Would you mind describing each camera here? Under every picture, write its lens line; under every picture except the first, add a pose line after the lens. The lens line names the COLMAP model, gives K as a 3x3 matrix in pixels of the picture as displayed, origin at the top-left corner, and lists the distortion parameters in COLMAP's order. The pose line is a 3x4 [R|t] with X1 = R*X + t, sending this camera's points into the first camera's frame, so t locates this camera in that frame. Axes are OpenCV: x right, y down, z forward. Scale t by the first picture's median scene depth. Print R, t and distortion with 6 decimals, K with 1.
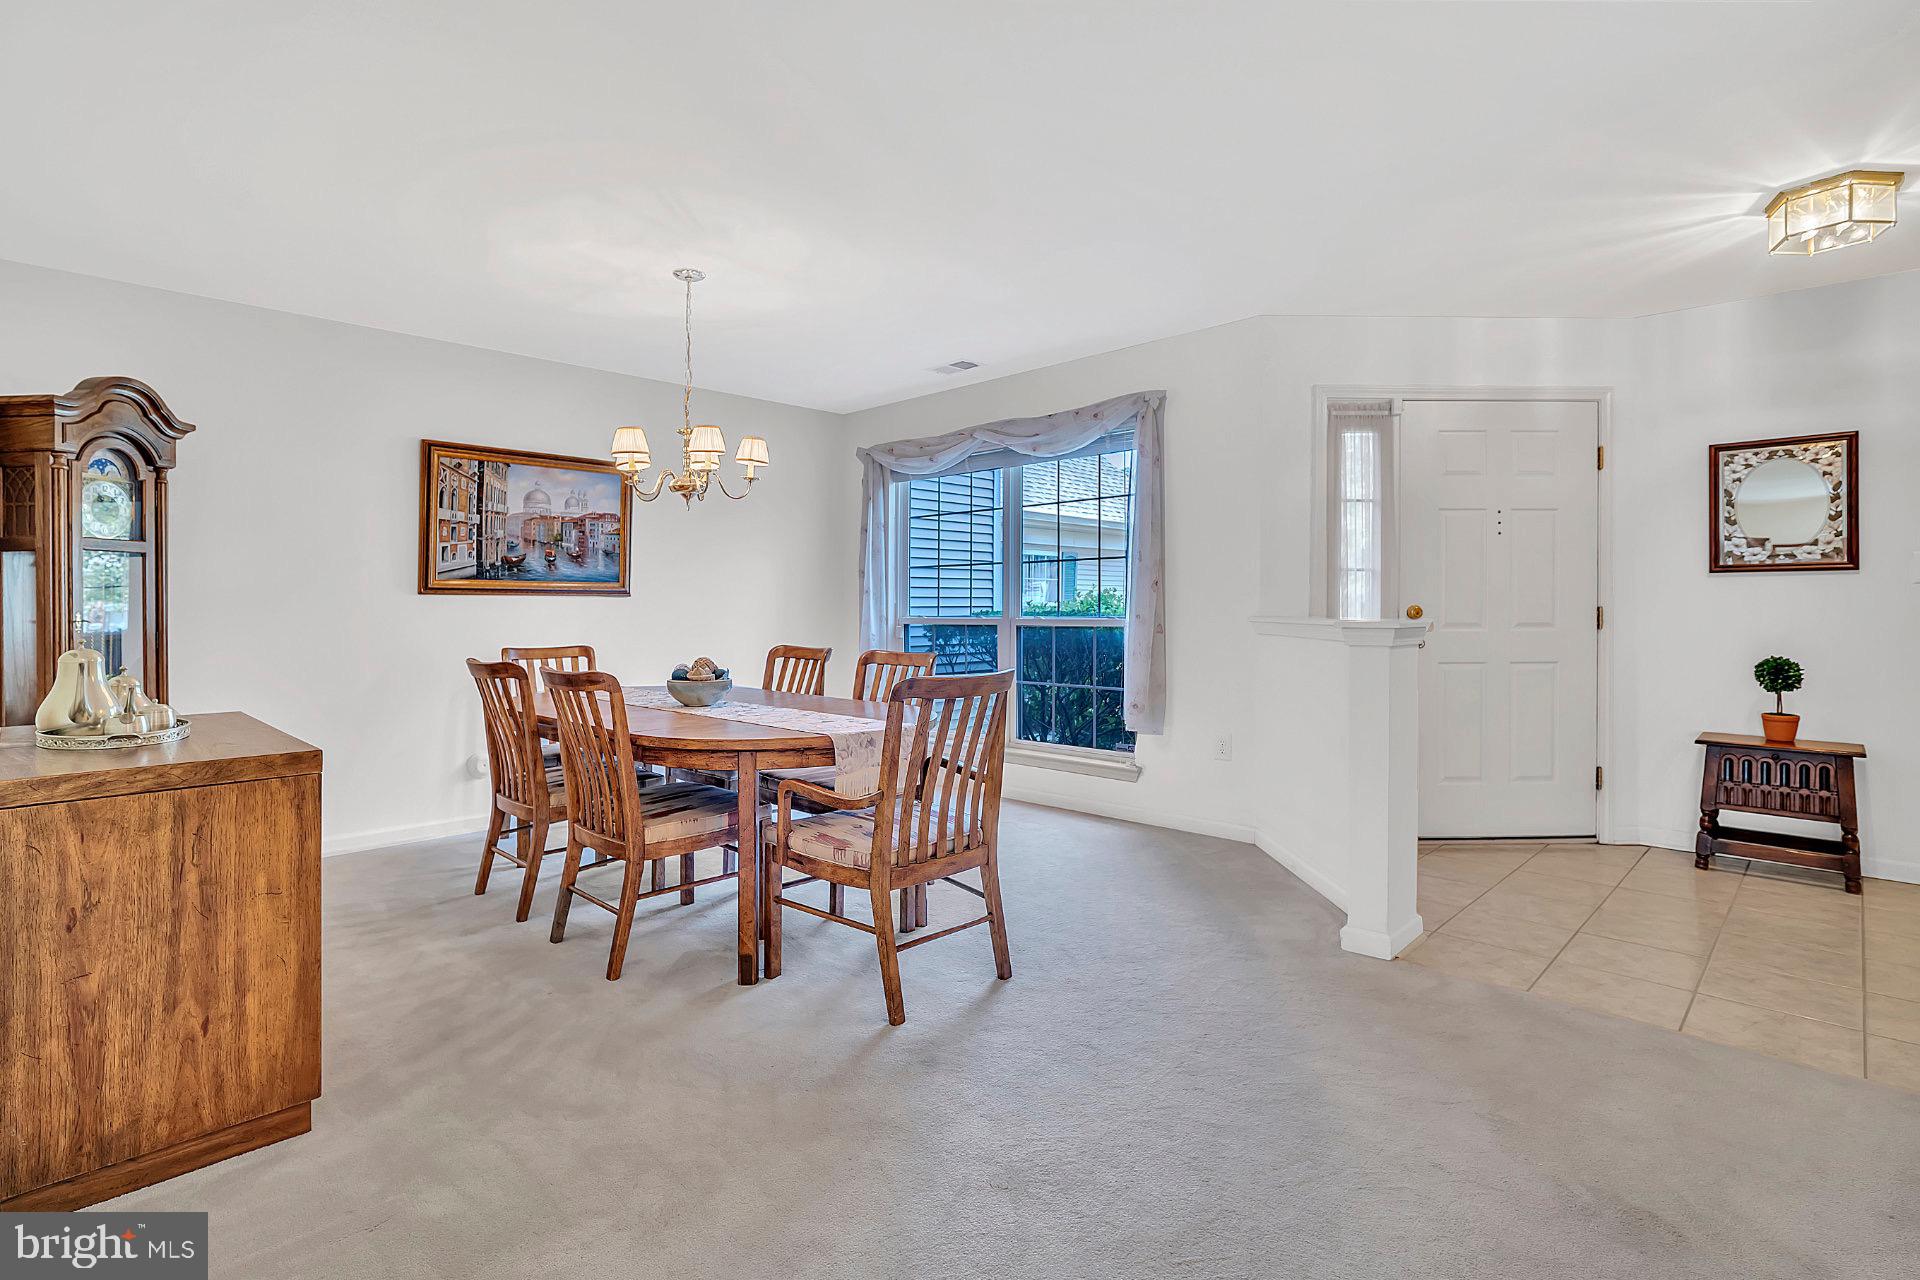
lens RADIAL K [[822.2, 0, 1015.5], [0, 822.2, 595.5], [0, 0, 1]] dist [-0.008757, 0.000049]
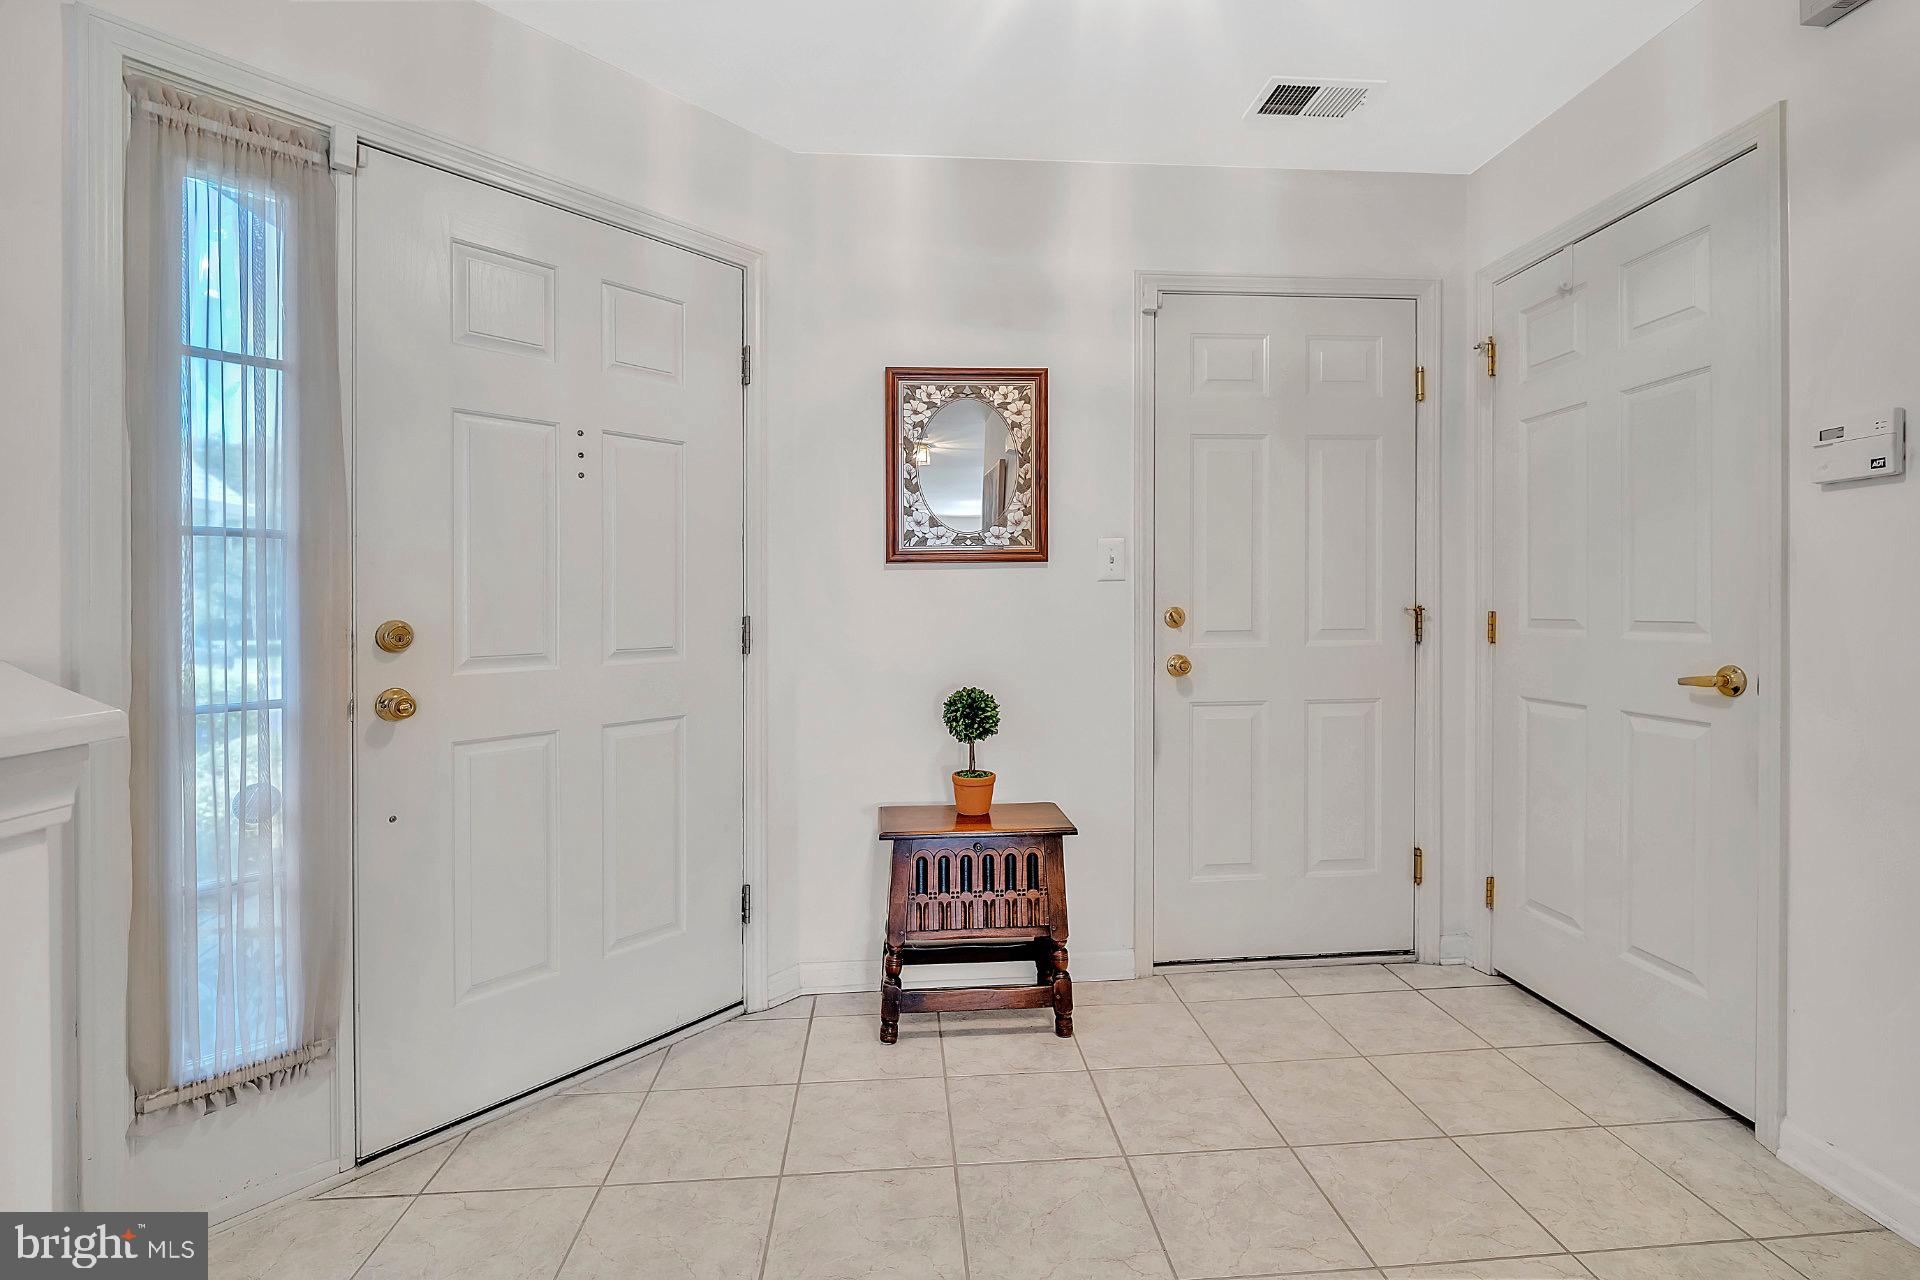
lens RADIAL K [[892.5, 0, 948.3], [0, 892.5, 600.6], [0, 0, 1]] dist [-0.003198, -0.000509]
pose [[0.660671, -0.002344, 0.750672, 0.361212], [0.001934, 0.999997, 0.001420, 0.001793], [-0.750673, 0.000514, 0.660673, 0.514077]]
